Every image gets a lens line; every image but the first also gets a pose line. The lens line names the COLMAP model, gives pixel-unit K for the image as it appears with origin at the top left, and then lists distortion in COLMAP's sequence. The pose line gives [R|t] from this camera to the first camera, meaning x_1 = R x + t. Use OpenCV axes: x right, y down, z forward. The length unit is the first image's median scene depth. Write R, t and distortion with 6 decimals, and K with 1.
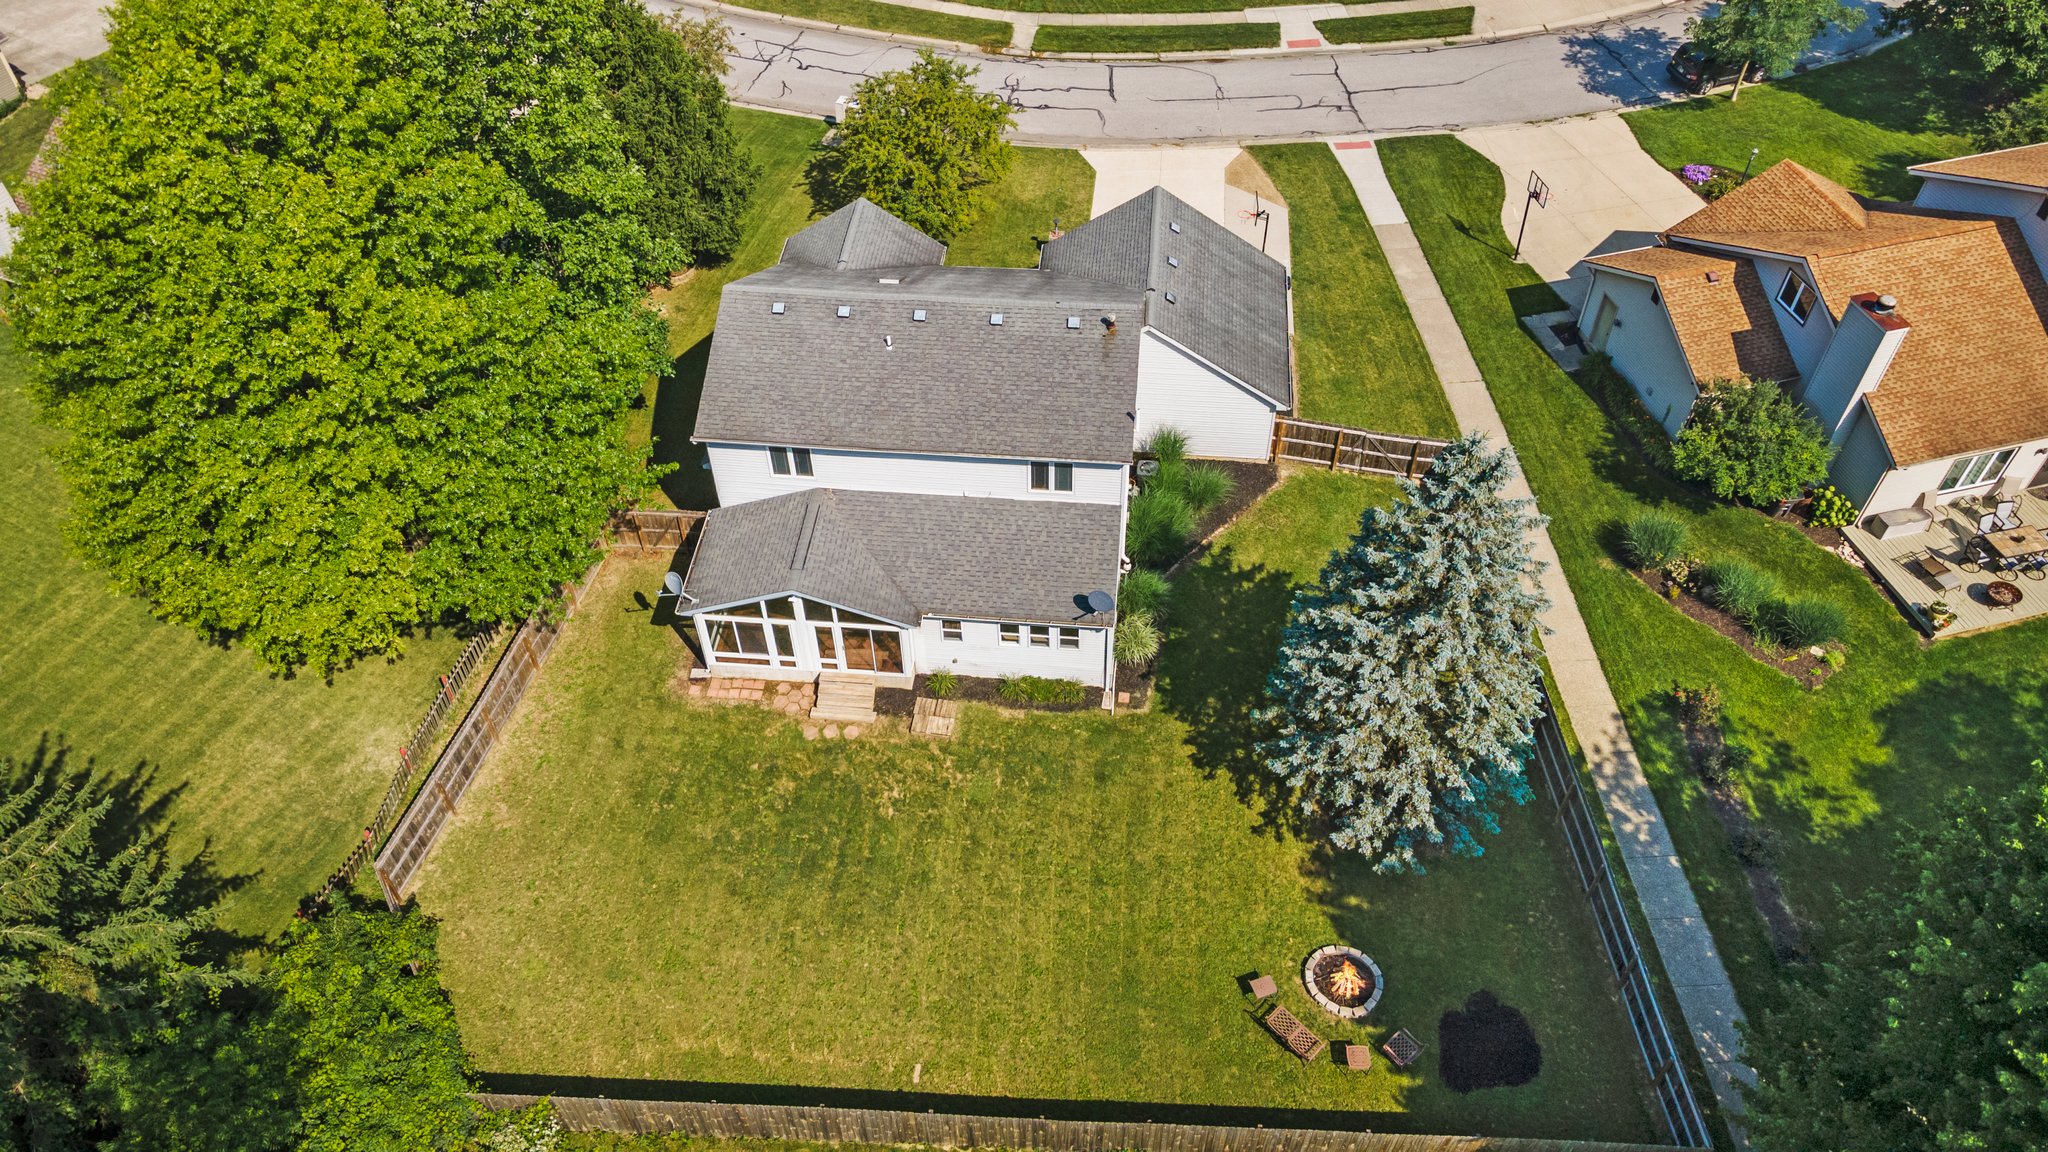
lens RADIAL K [[1484.9, 0, 1010.2], [0, 1484.9, 586.4], [0, 0, 1]] dist [0.031111, 0.003322]
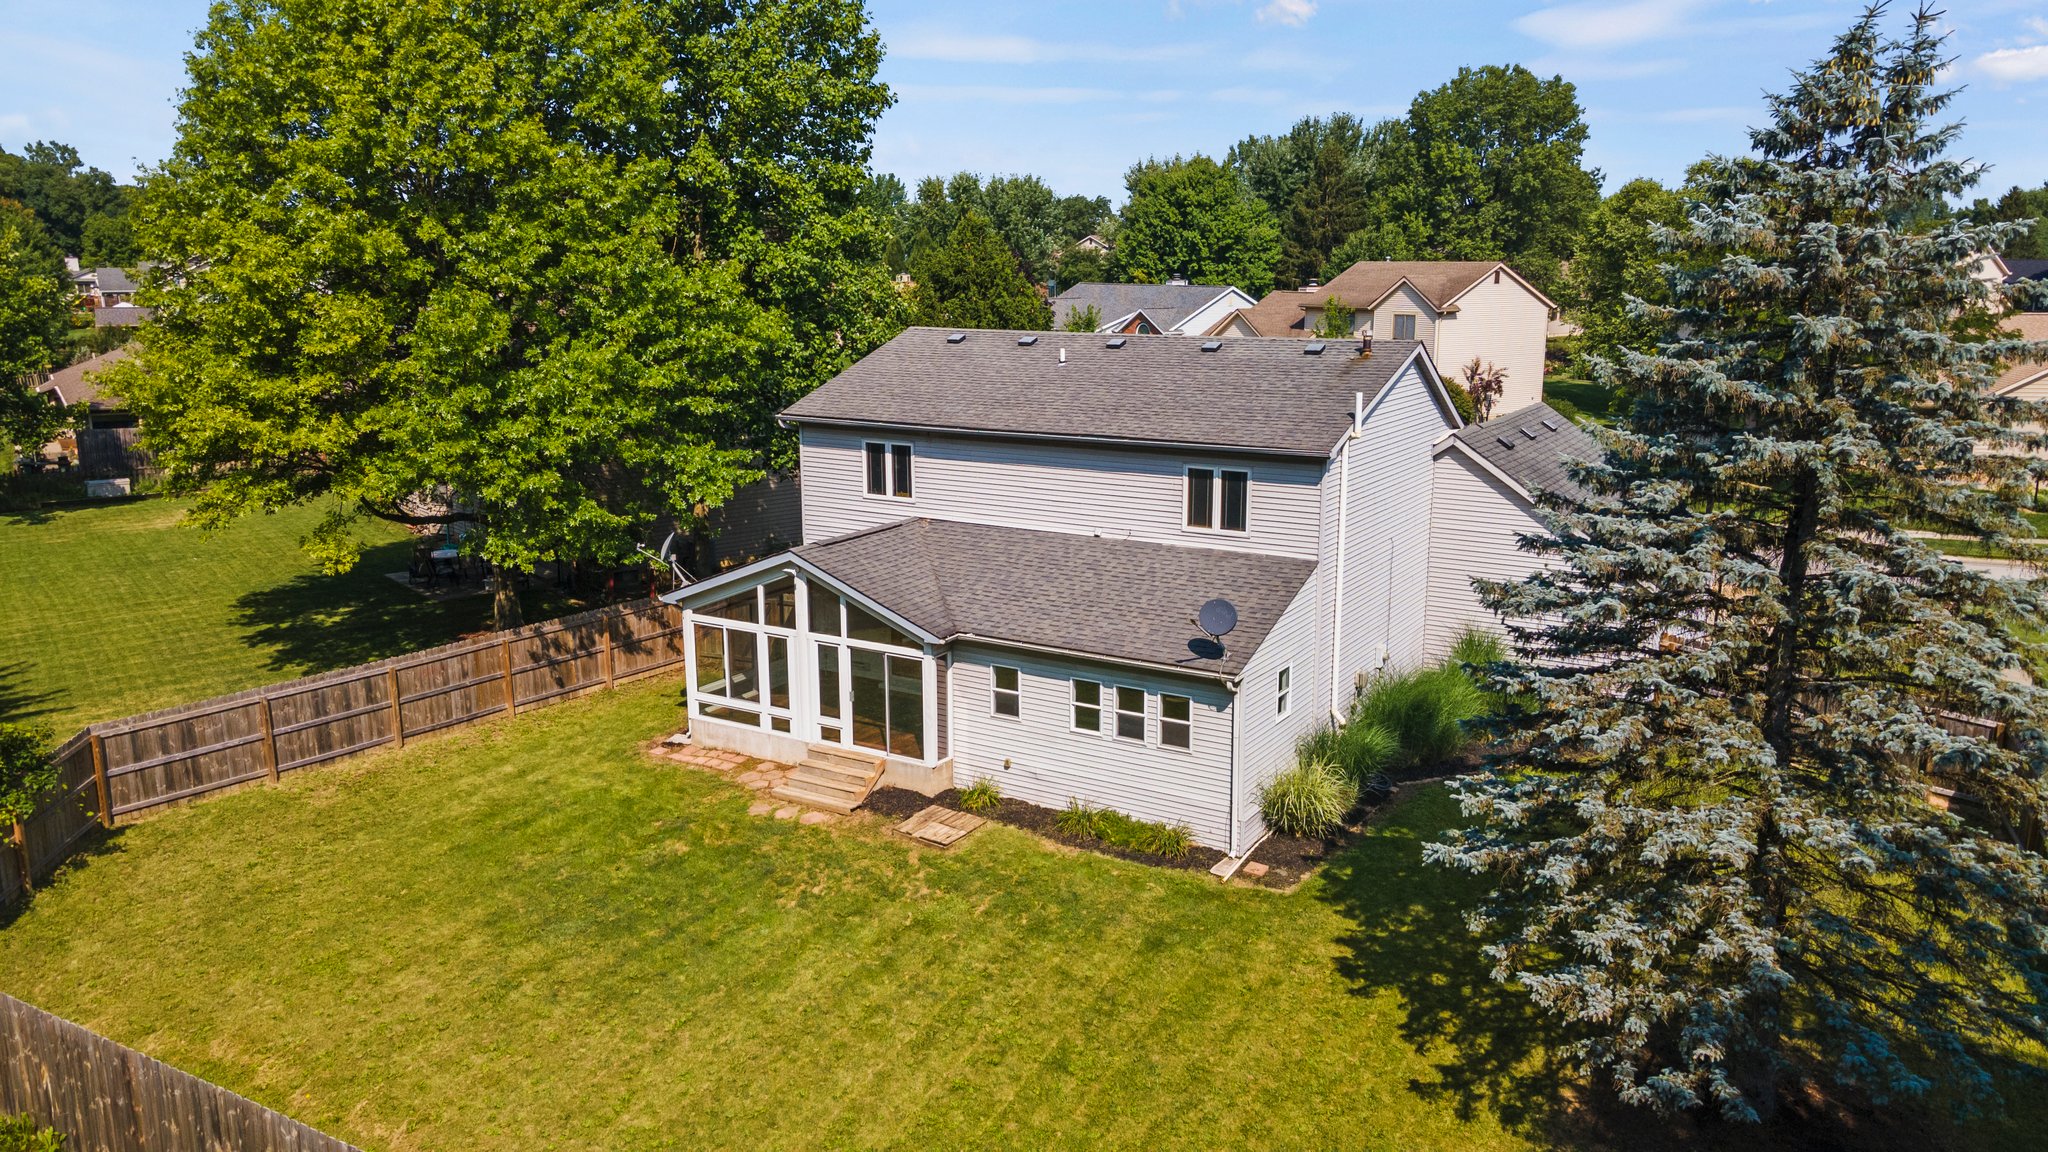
lens RADIAL K [[1484.9, 0, 1010.2], [0, 1484.9, 586.4], [0, 0, 1]] dist [0.031111, 0.003322]
pose [[0.895414, 0.109854, -0.431469, 0.226706], [-0.334746, 0.805062, -0.489715, 0.298504], [0.293562, 0.582930, 0.757637, 0.495498]]
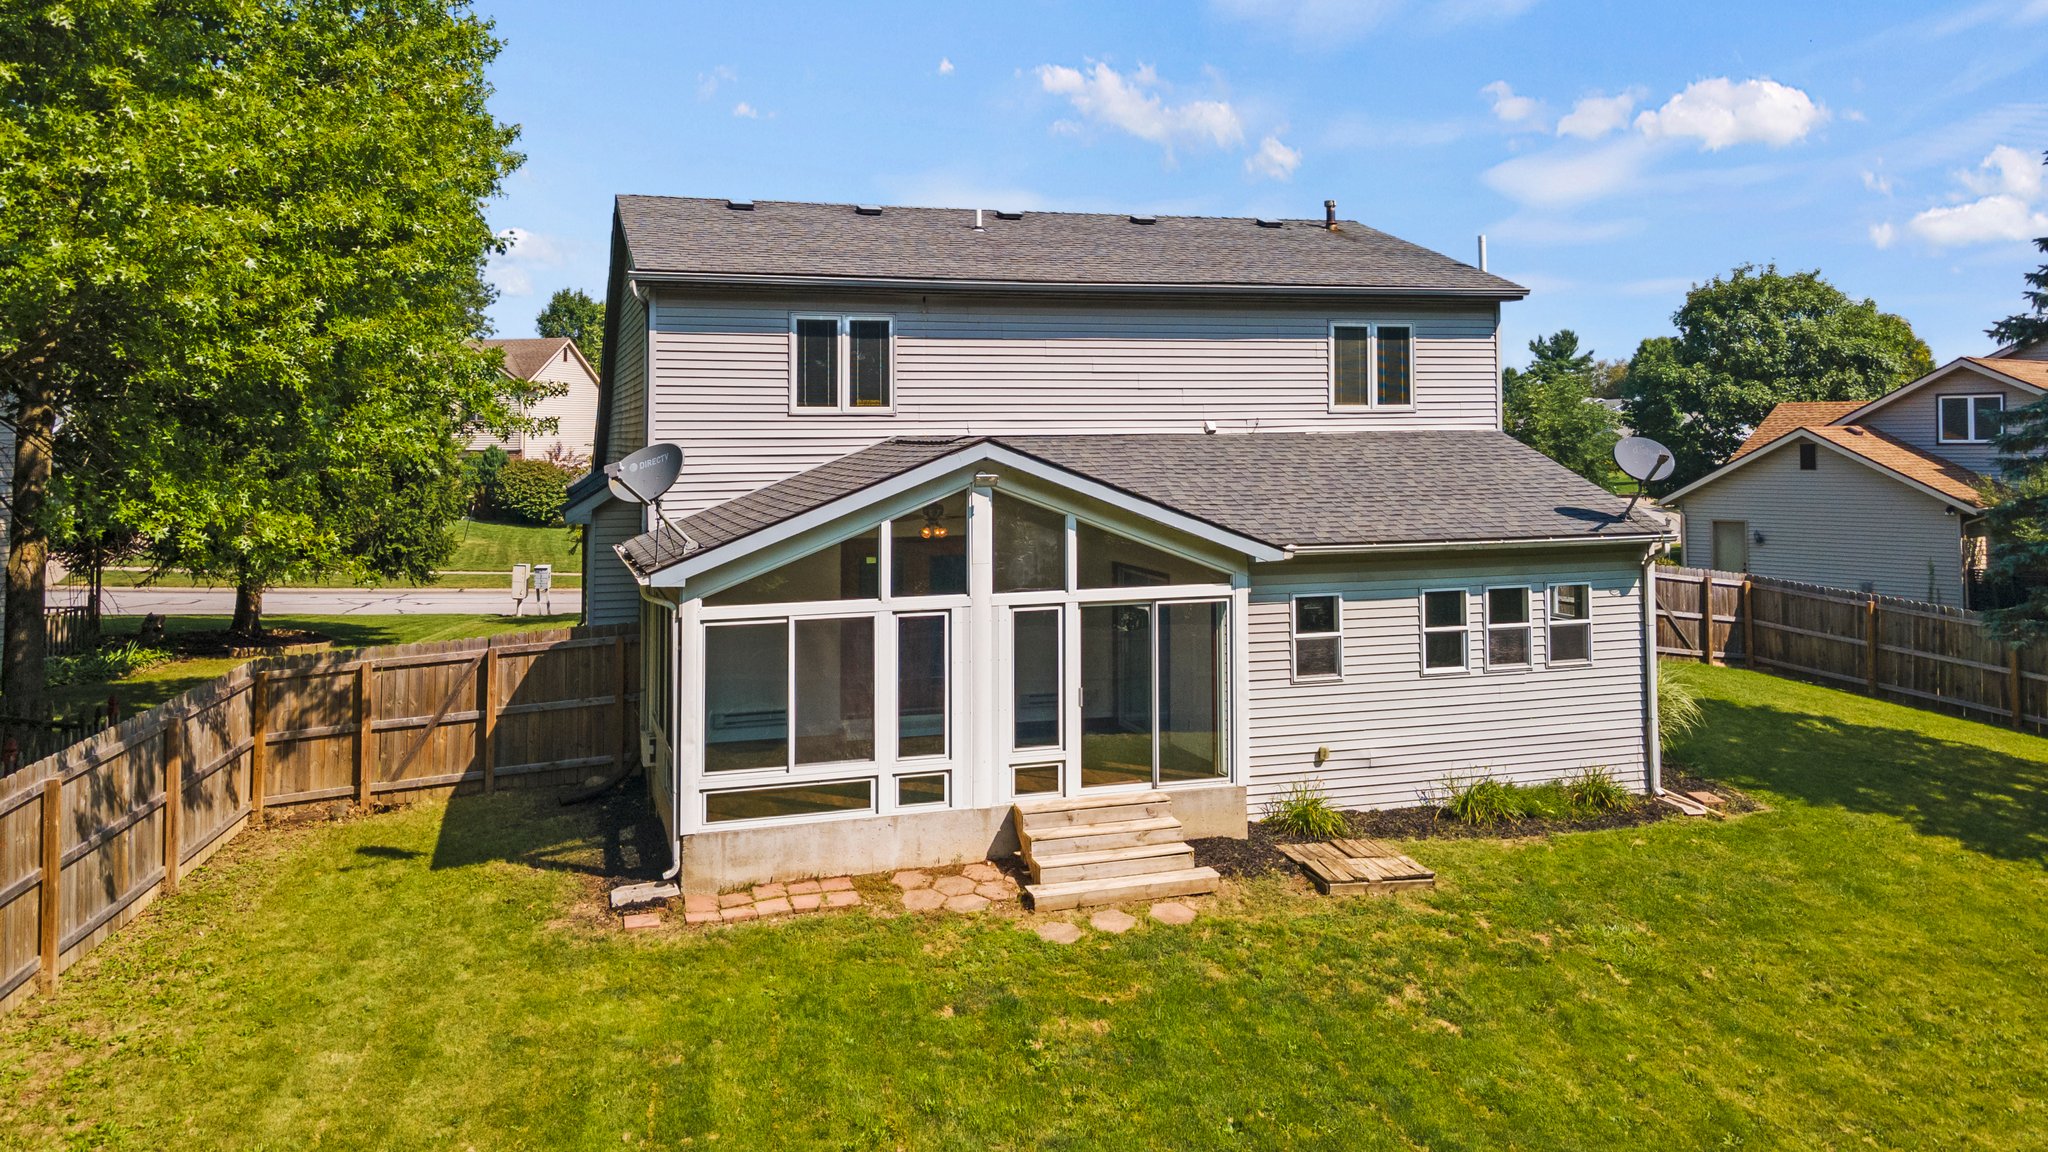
lens RADIAL K [[1549.1, 0, 1020.7], [0, 1549.1, 381.5], [0, 0, 1]] dist [0.023537, 0.002711]
pose [[0.921733, 0.022736, 0.387158, -0.275339], [0.279699, 0.652567, -0.704220, 0.255934], [-0.268658, 0.757390, 0.595133, 0.714609]]
